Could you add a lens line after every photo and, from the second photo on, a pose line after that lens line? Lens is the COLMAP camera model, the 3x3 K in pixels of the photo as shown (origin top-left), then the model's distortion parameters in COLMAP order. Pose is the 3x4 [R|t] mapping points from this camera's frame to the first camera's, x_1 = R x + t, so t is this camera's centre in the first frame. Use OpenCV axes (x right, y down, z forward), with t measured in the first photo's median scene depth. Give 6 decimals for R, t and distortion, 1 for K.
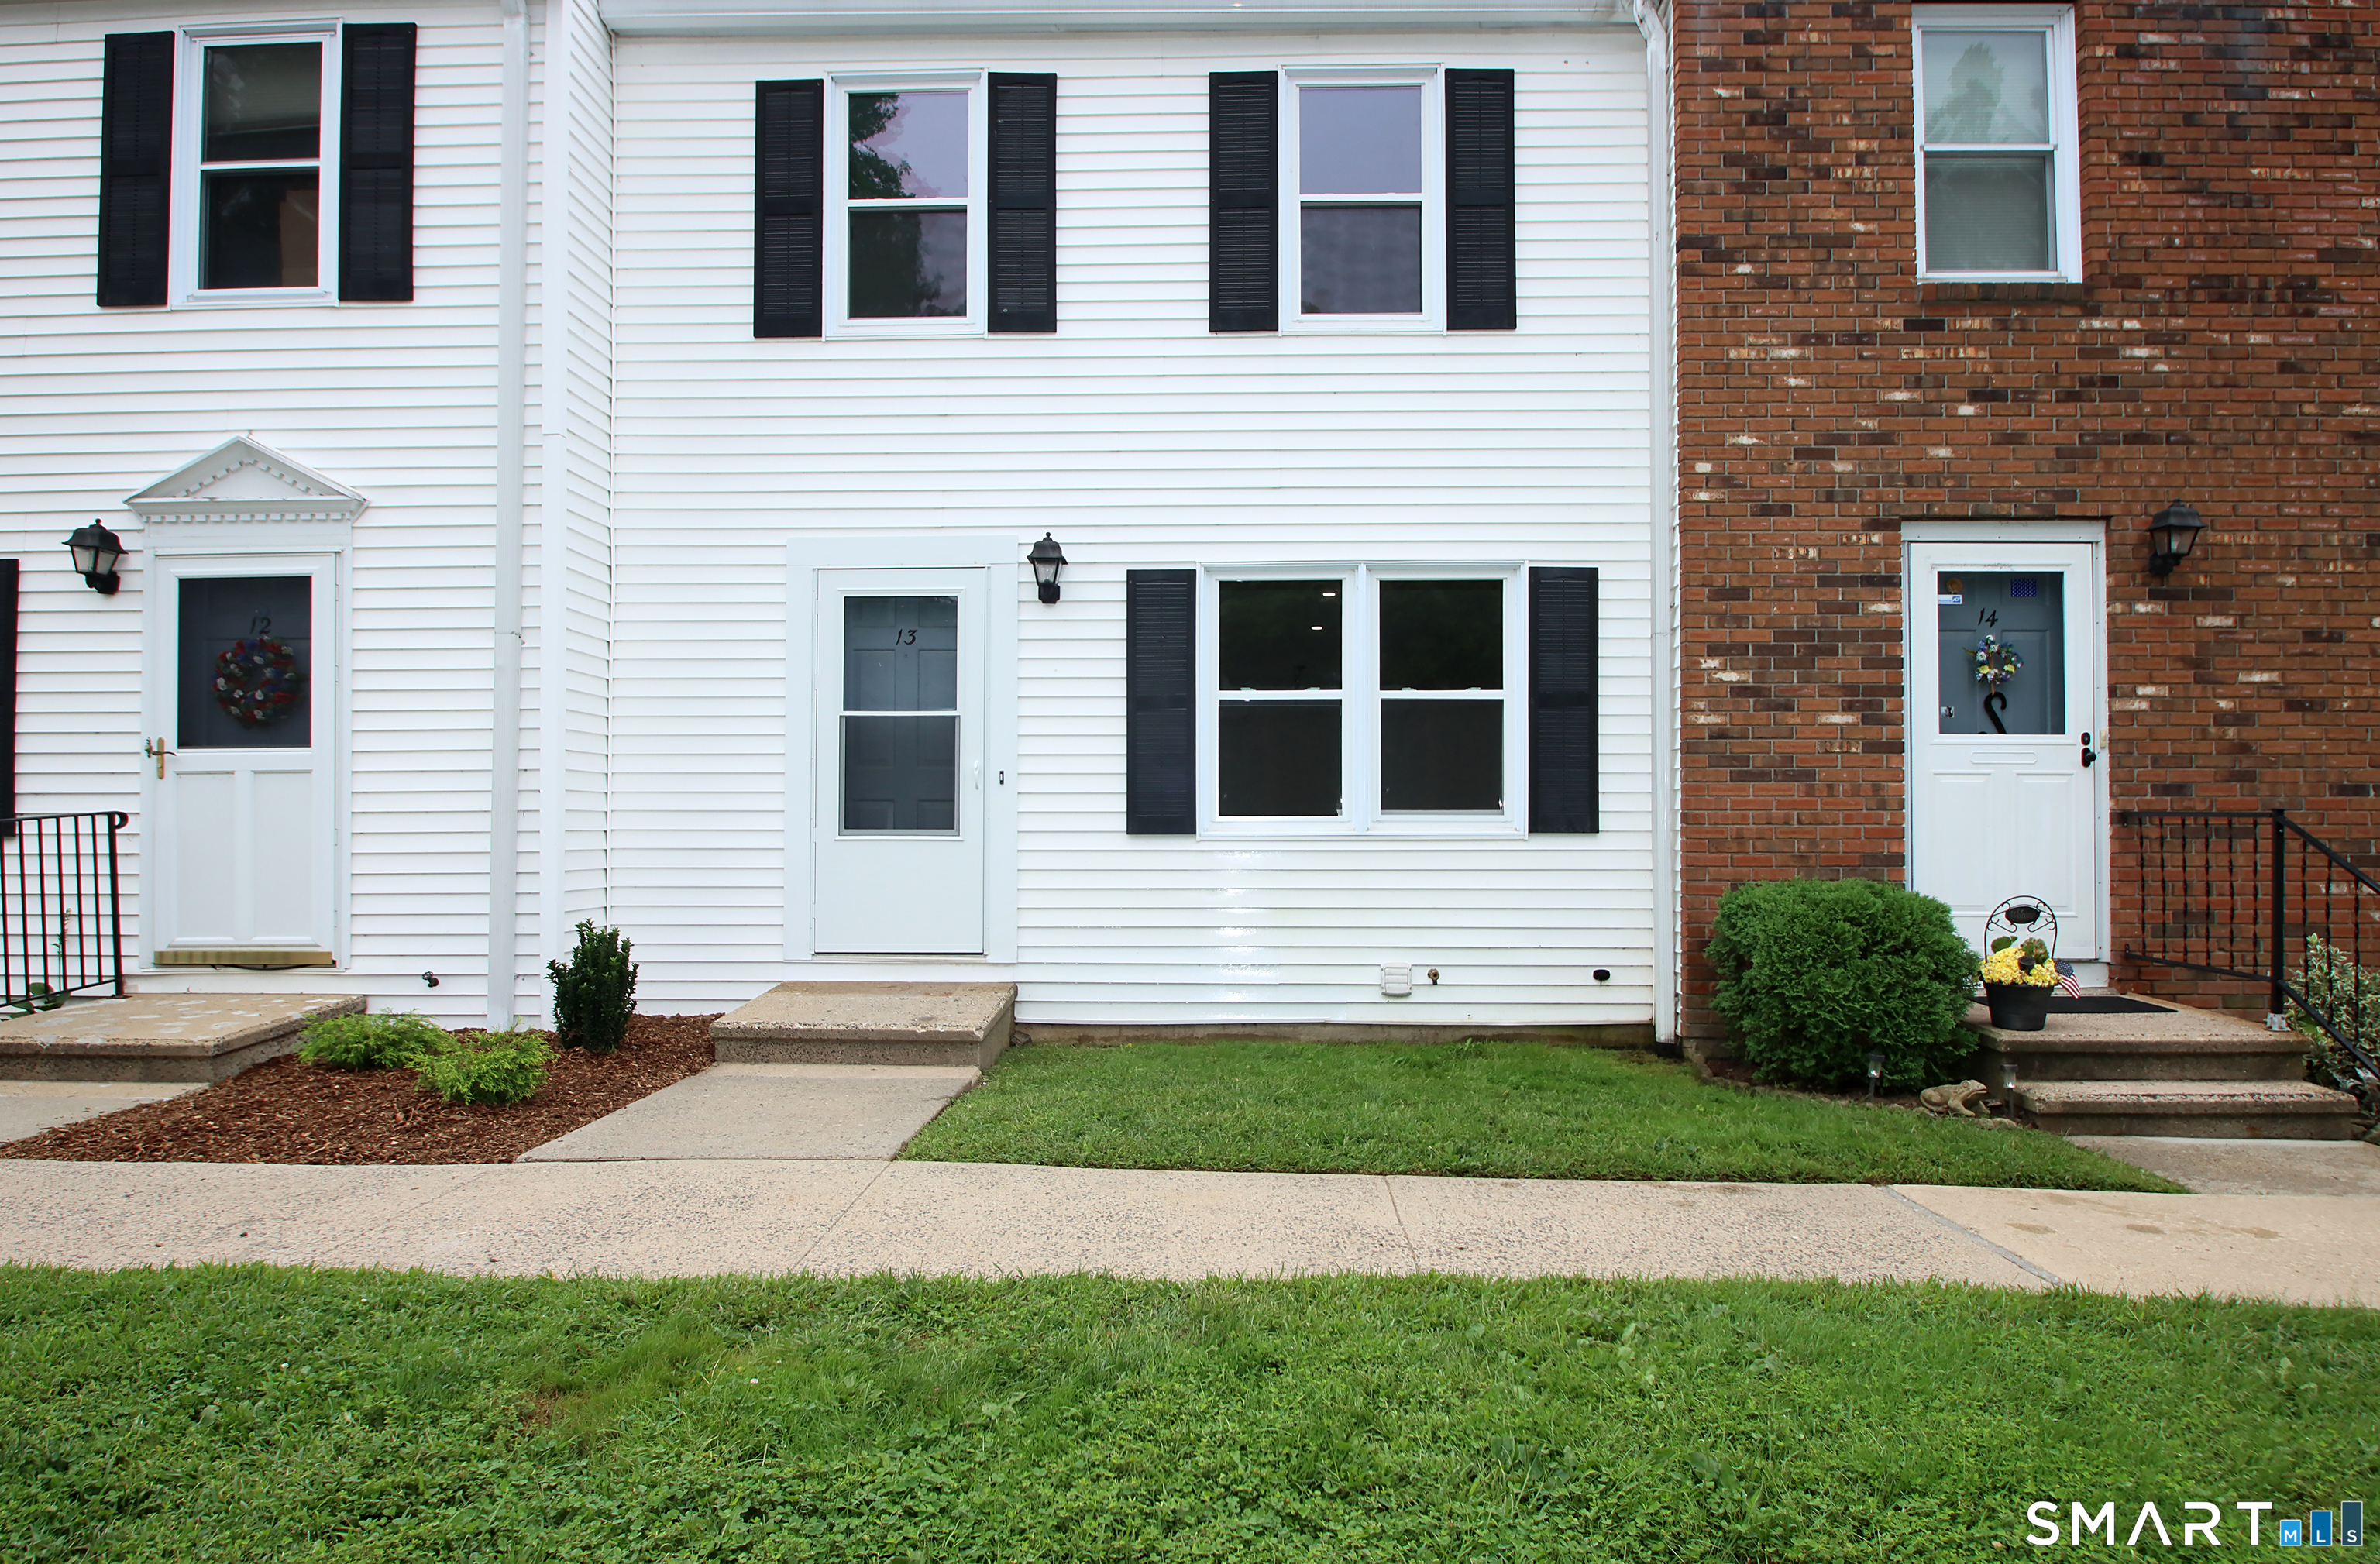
lens RADIAL K [[1411.6, 0, 1190.0], [0, 1411.6, 782.0], [0, 0, 1]] dist [0.002734, -0.025588]
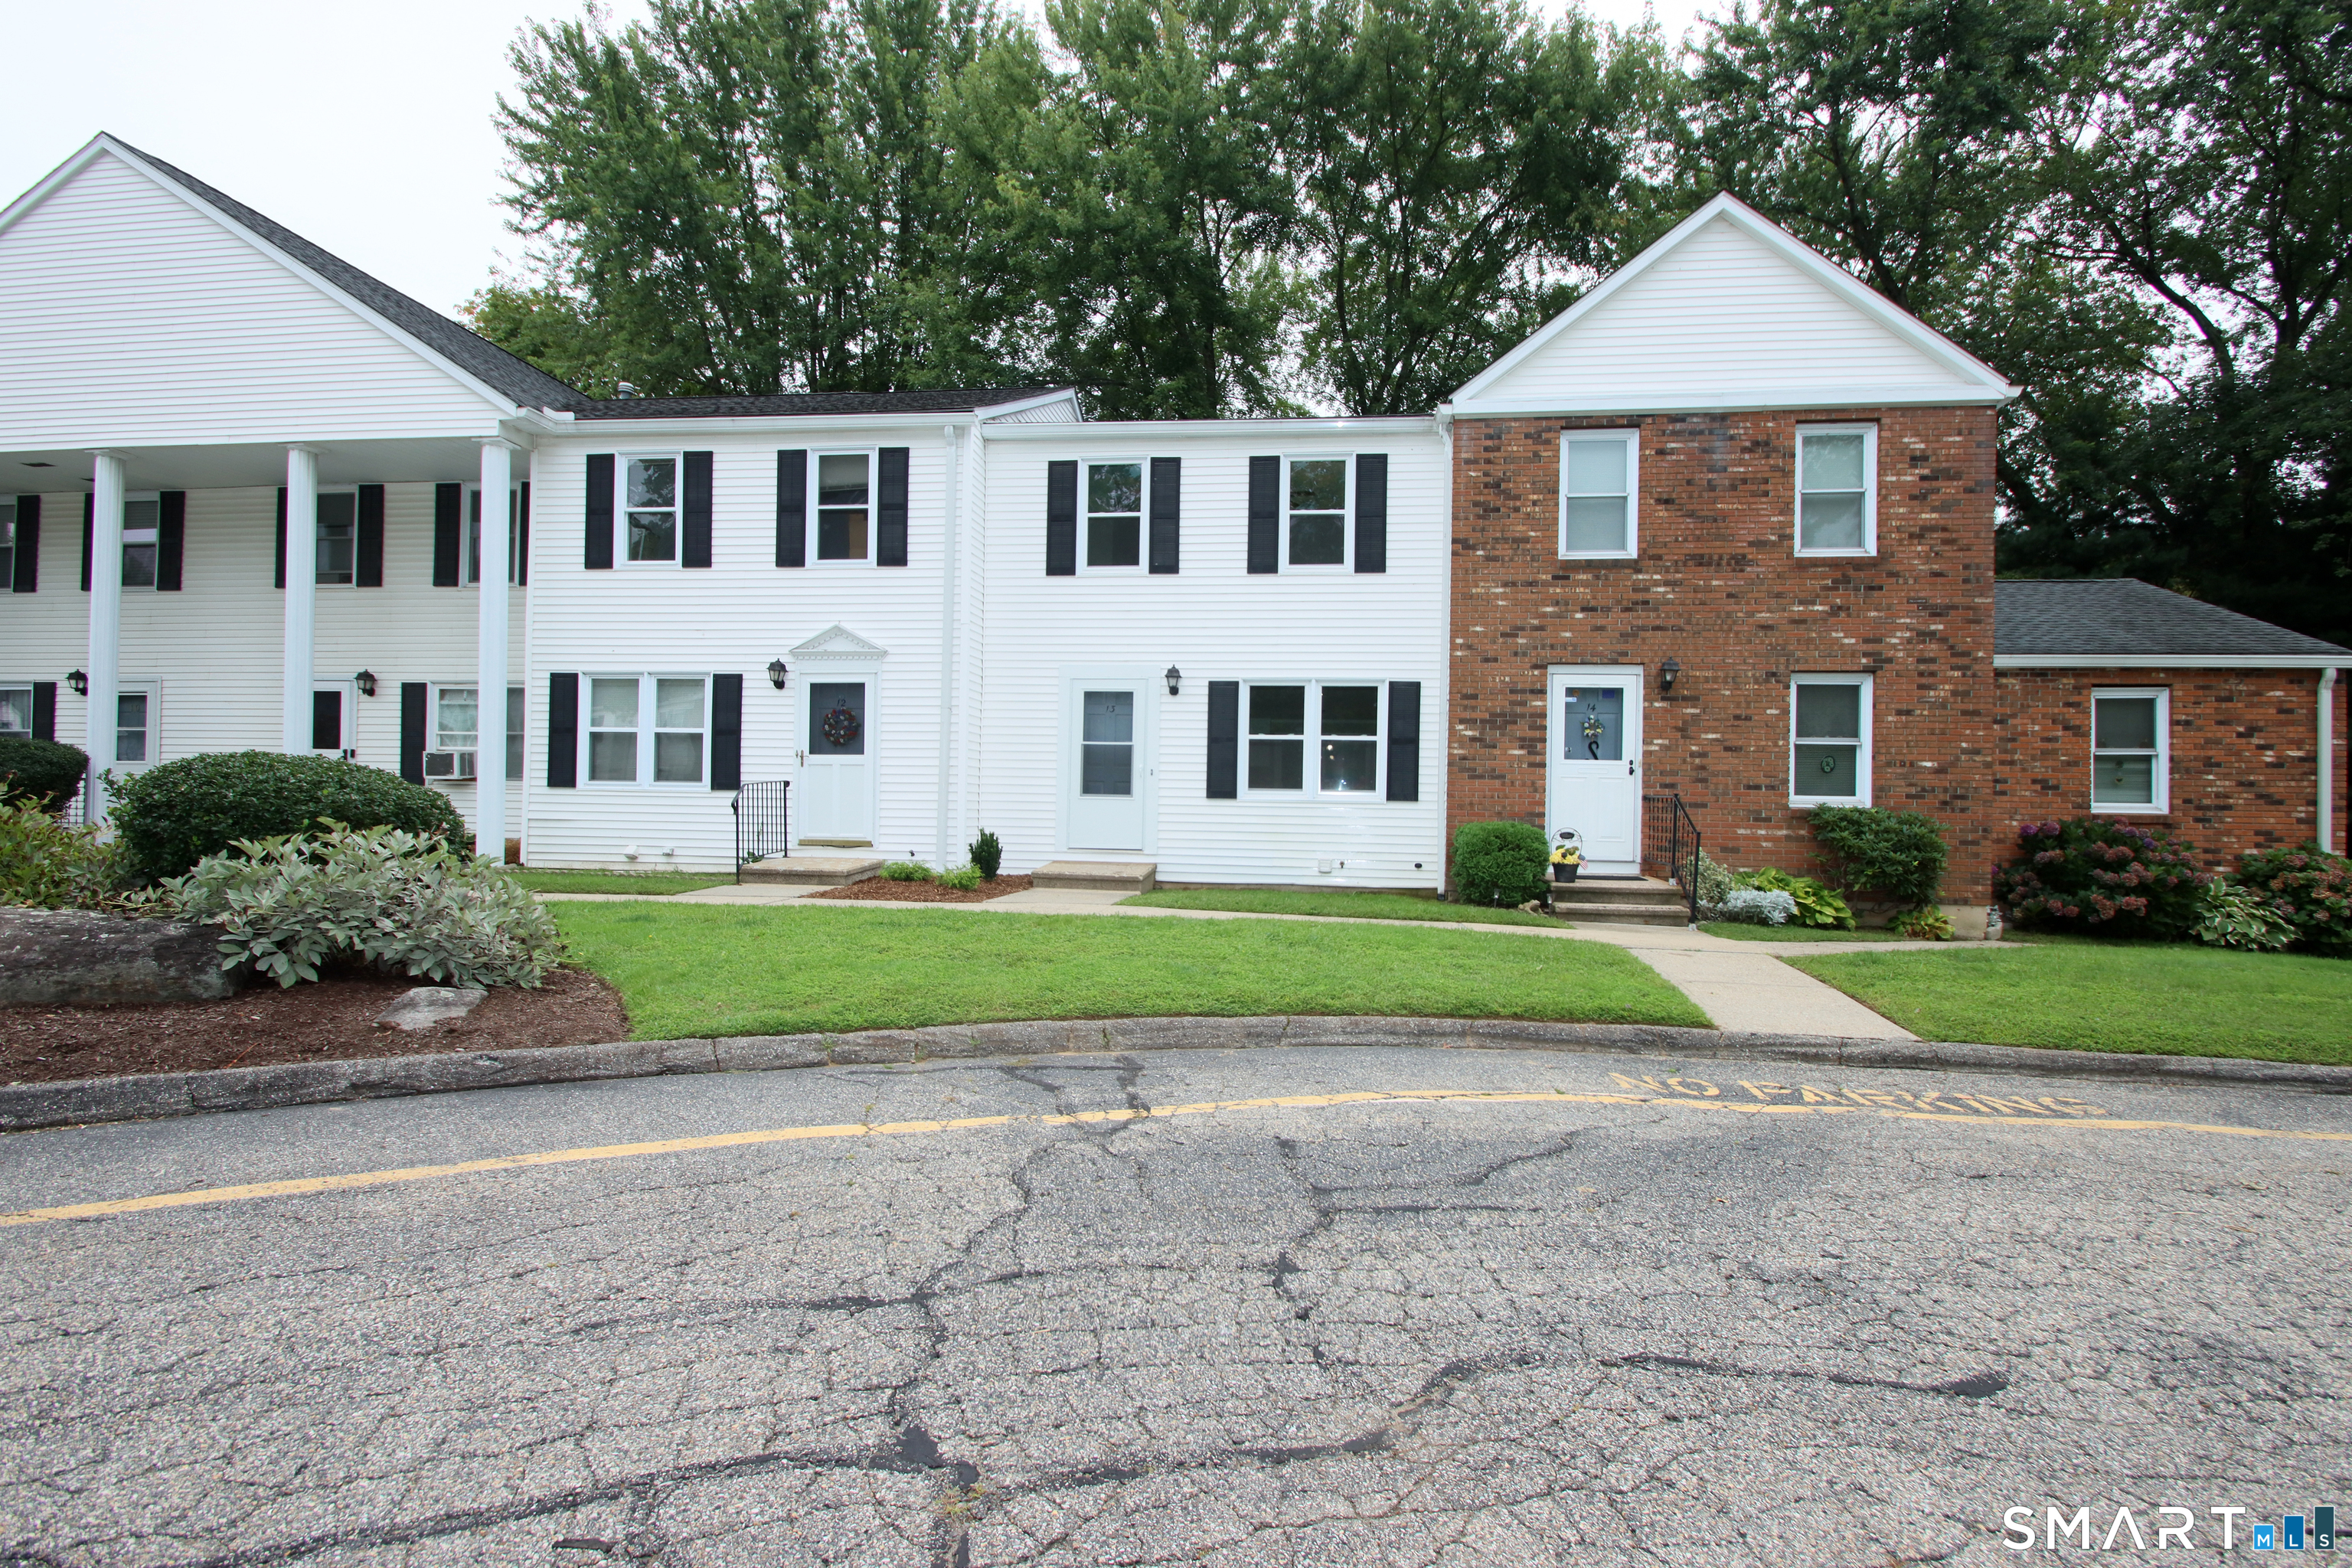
lens RADIAL K [[1003.8, 0, 1176.0], [0, 1003.8, 784.0], [0, 0, 1]] dist [0.000333, 0.000019]
pose [[0.993796, 0.017055, -0.109901, 0.090709], [-0.016073, 0.999823, 0.009814, -0.000642], [0.110049, -0.007987, 0.993894, -0.656771]]
